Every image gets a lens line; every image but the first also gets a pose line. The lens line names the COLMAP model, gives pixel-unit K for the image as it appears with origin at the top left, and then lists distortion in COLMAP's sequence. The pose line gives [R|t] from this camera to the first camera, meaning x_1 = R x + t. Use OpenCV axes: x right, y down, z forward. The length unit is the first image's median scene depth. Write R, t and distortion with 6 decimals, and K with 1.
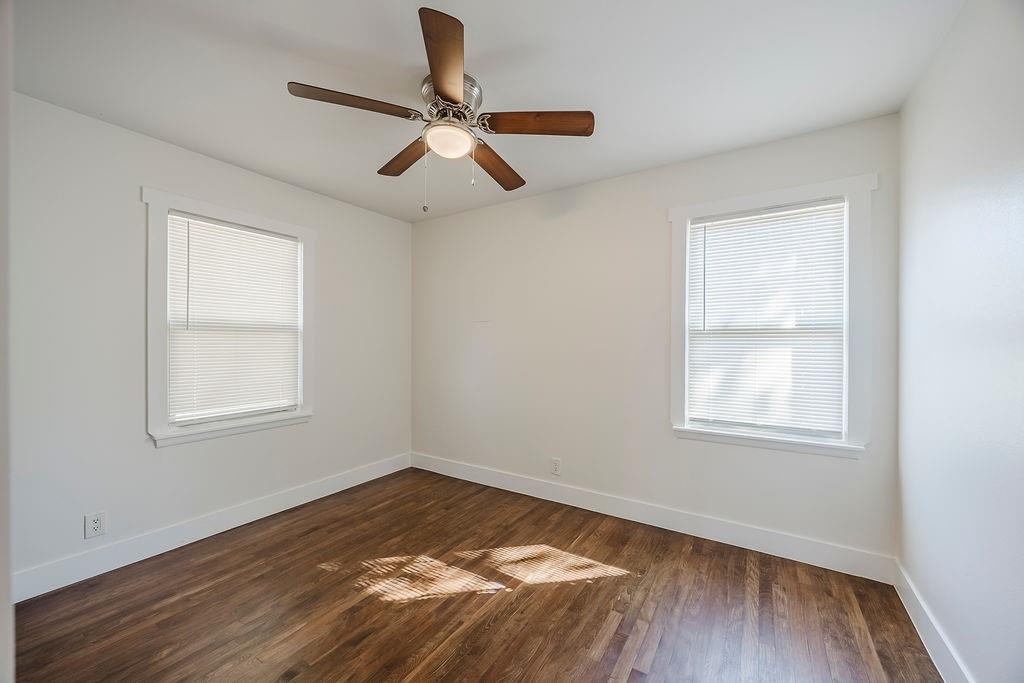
lens RADIAL K [[390.9, 0, 512.9], [0, 390.9, 344.3], [0, 0, 1]] dist [-0.001625, 0.000067]
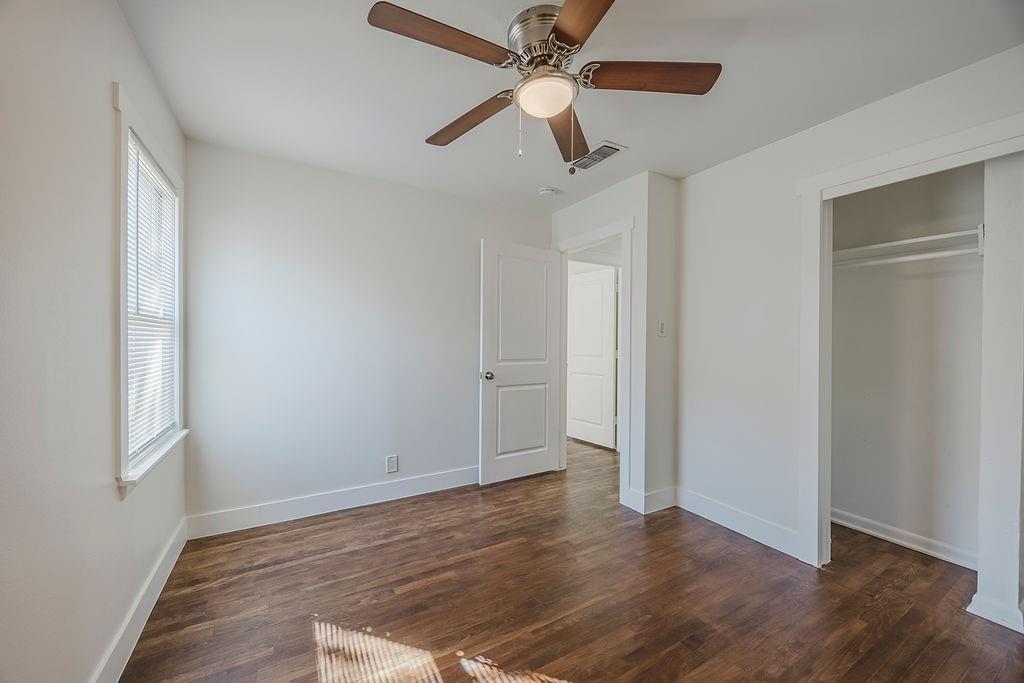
lens RADIAL K [[390.9, 0, 512.9], [0, 390.9, 344.3], [0, 0, 1]] dist [-0.001625, 0.000067]
pose [[-0.890841, -0.011825, 0.454161, -0.468358], [-0.005352, 0.999865, 0.015536, -0.000872], [-0.454283, 0.011409, -0.890784, 1.709373]]
